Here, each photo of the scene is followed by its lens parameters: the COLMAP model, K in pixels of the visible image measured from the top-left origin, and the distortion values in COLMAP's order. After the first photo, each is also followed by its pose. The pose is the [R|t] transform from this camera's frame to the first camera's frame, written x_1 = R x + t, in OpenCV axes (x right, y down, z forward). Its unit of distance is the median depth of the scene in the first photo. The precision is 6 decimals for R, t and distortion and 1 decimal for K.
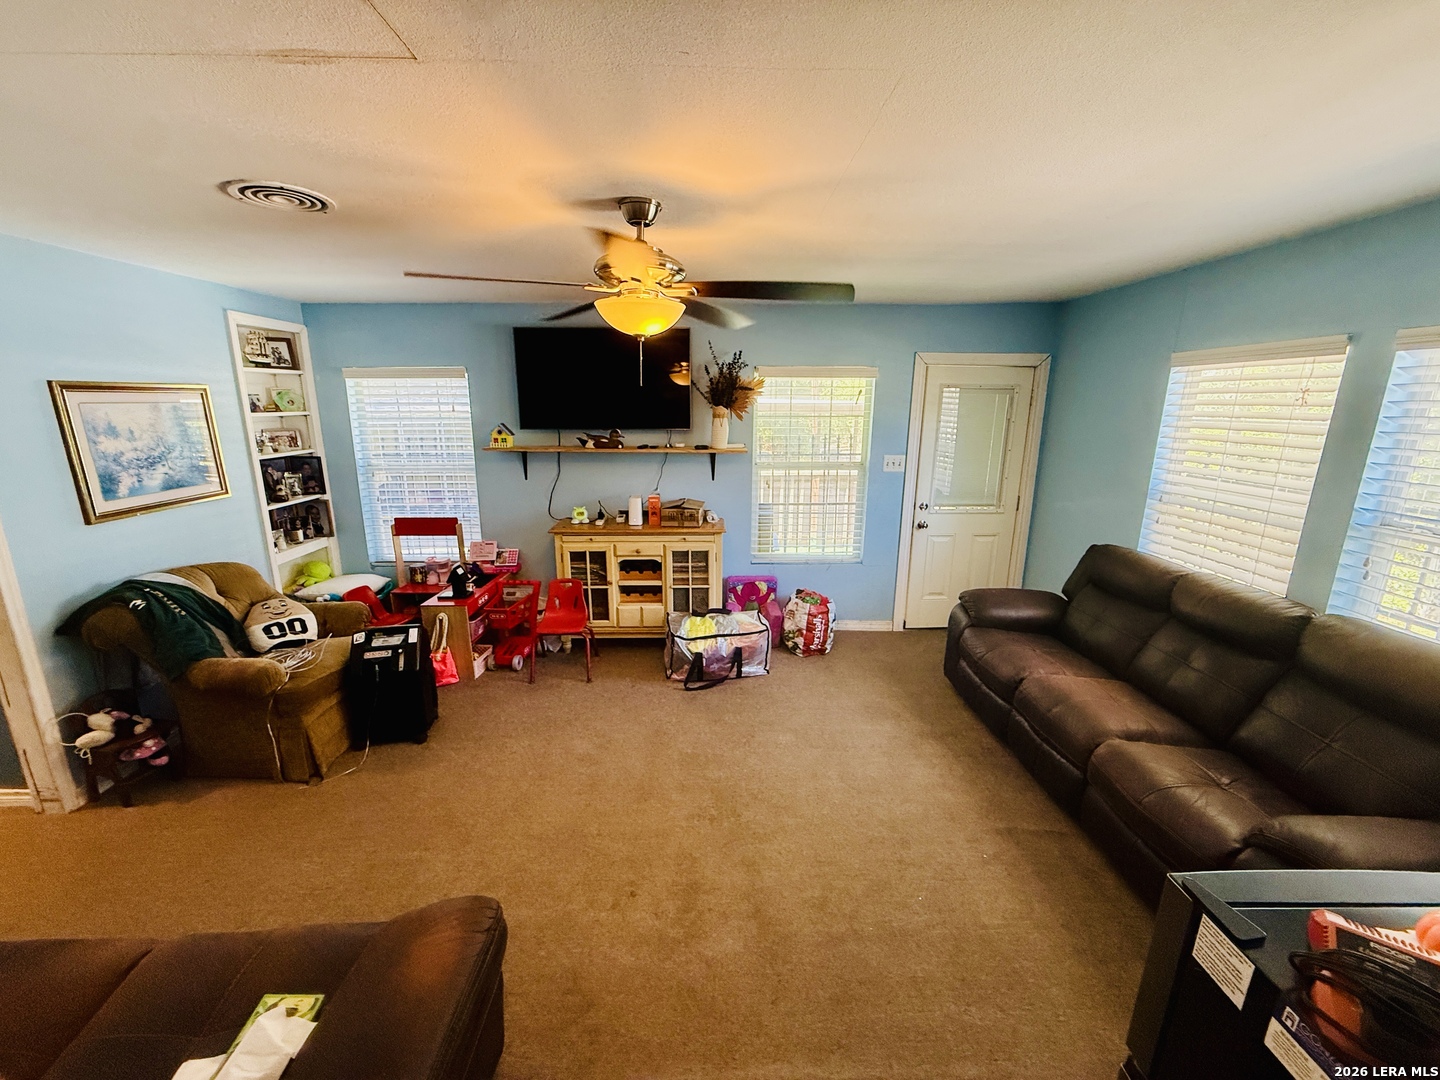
lens RADIAL K [[572.5, 0, 715.7], [0, 572.5, 536.6], [0, 0, 1]] dist [0.003279, 0.000135]
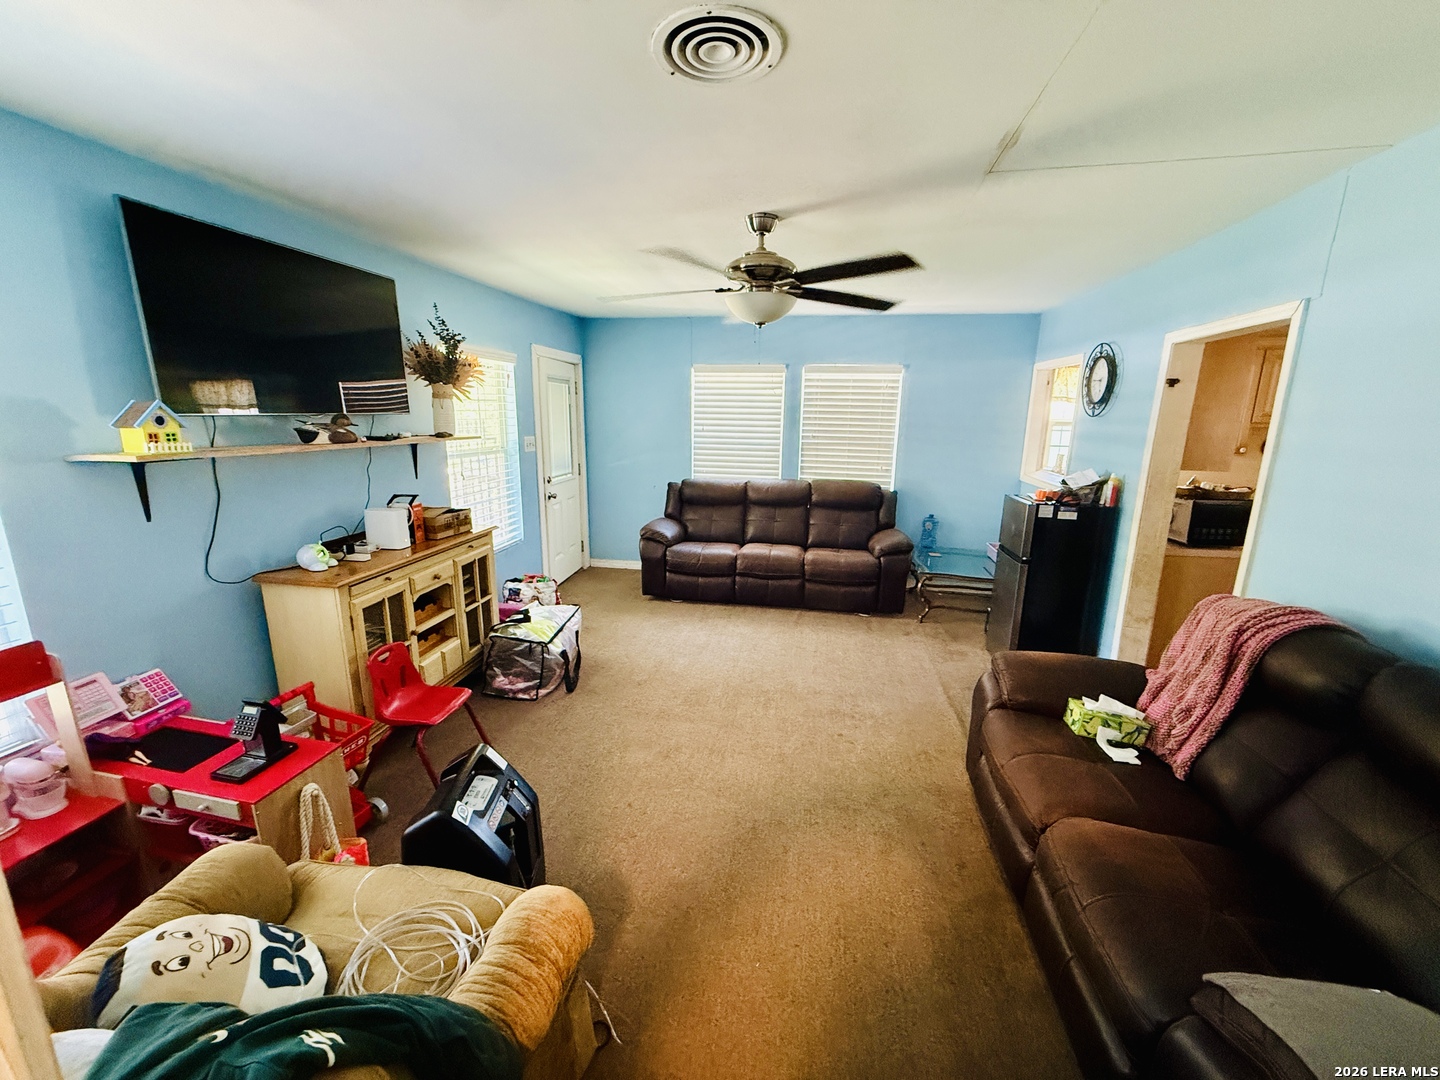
lens RADIAL K [[572.5, 0, 713.8], [0, 572.5, 543.4], [0, 0, 1]] dist [0.003279, 0.000135]
pose [[0.198048, -0.223109, 0.954463, -0.757523], [0.211689, 0.960506, 0.180597, -0.073896], [-0.957060, 0.166282, 0.237456, 0.467239]]
